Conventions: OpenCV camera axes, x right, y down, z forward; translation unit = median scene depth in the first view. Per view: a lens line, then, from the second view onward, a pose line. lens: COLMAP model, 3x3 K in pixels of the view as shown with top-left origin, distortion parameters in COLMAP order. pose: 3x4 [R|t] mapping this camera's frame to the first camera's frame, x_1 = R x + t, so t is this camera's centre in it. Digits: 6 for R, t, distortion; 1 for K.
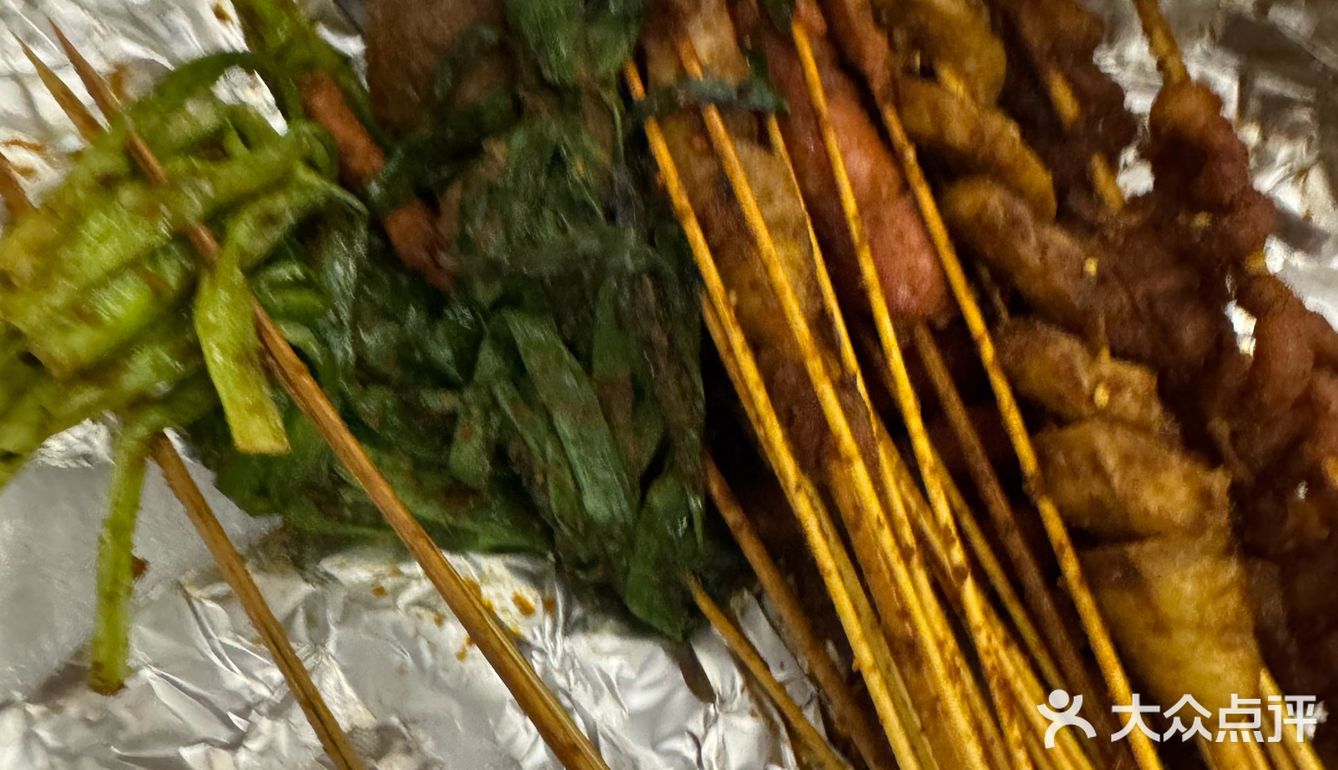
lens RADIAL K [[916.2, 0, 669.5], [0, 916.2, 381.6], [0, 0, 1]] dist [-0.004273, -0.004668]
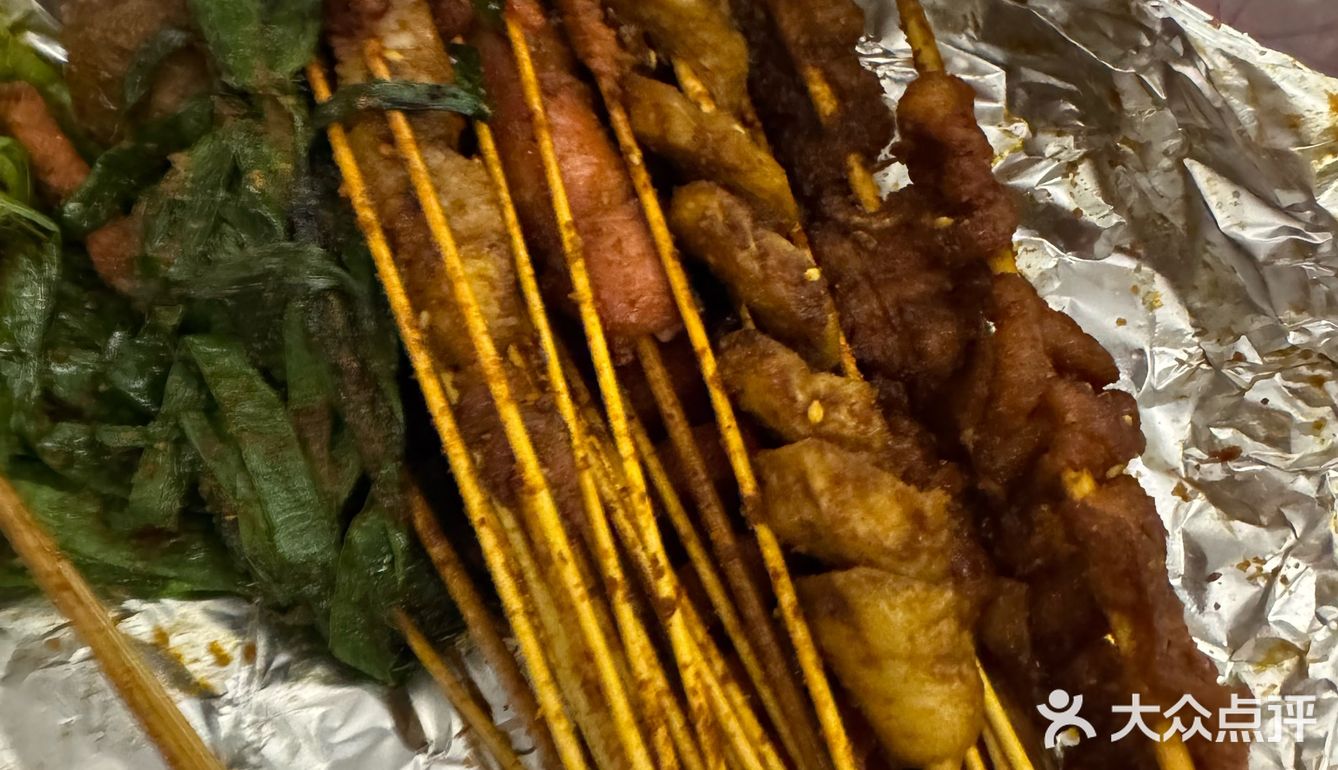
lens RADIAL K [[916.2, 0, 668.6], [0, 916.2, 388.2], [0, 0, 1]] dist [-0.004273, -0.004668]
pose [[0.999205, -0.028054, 0.028336, 0.276623], [0.027965, 0.999603, 0.003522, -0.015196], [-0.028424, -0.002726, 0.999592, 0.064555]]
